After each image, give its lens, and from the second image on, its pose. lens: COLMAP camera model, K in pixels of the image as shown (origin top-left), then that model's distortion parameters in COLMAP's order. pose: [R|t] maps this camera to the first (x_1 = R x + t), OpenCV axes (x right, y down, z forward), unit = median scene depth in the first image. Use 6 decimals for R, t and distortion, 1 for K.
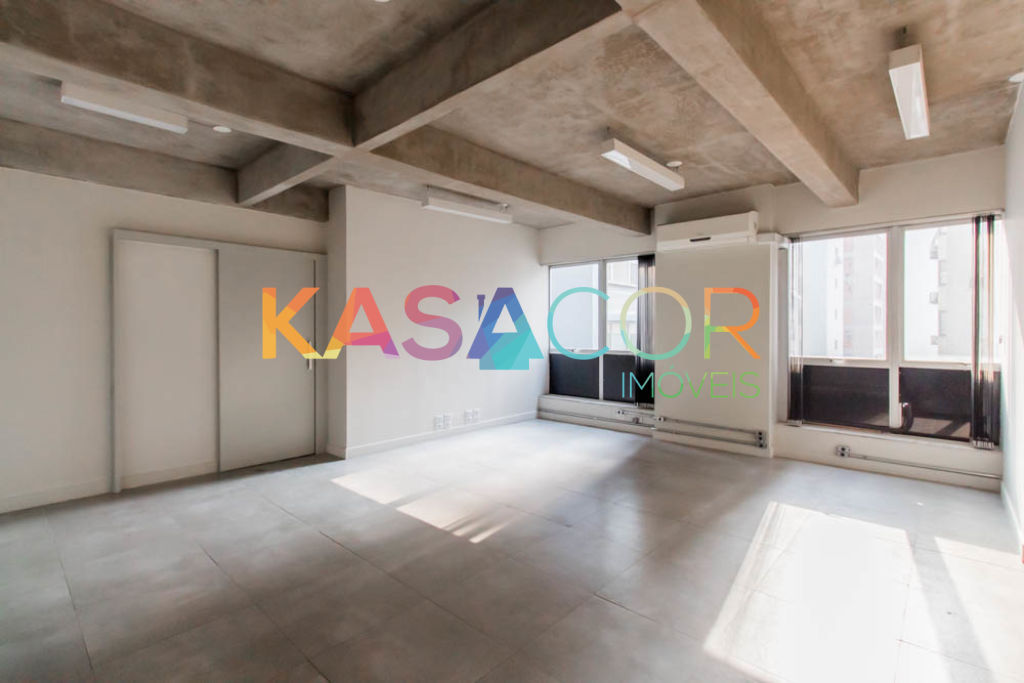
lens RADIAL K [[478.2, 0, 513.8], [0, 478.2, 334.7], [0, 0, 1]] dist [0.000720, 0.000589]
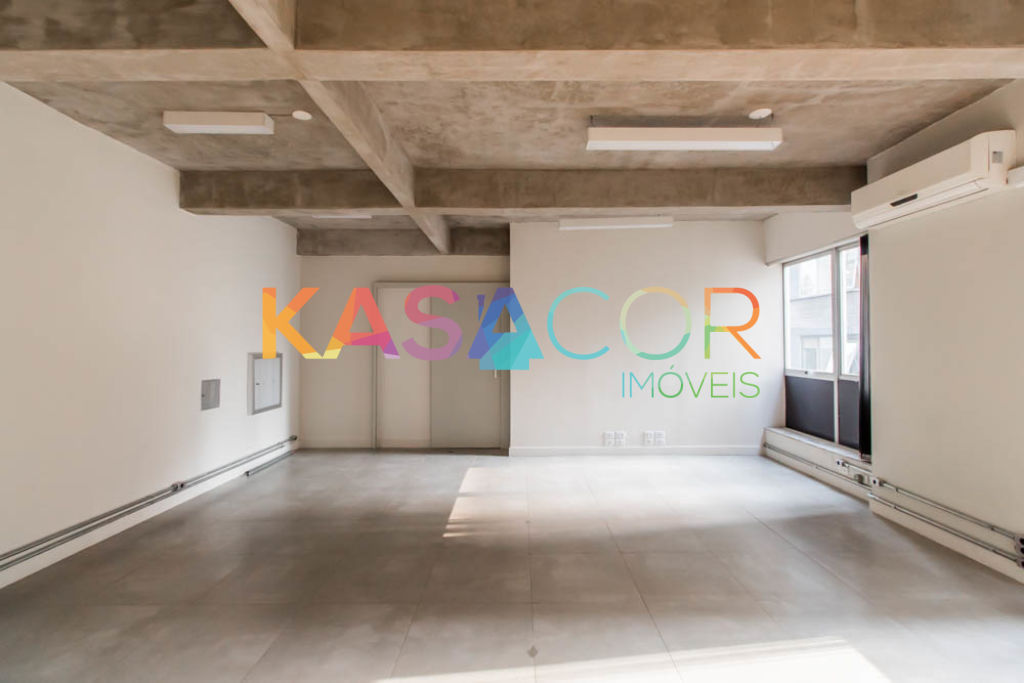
lens RADIAL K [[478.2, 0, 513.8], [0, 478.2, 334.7], [0, 0, 1]] dist [0.000720, 0.000589]
pose [[0.675443, -0.016188, -0.737235, 0.765242], [-0.006492, 0.999590, -0.027897, -0.004959], [0.737384, 0.023629, 0.675061, 0.315232]]
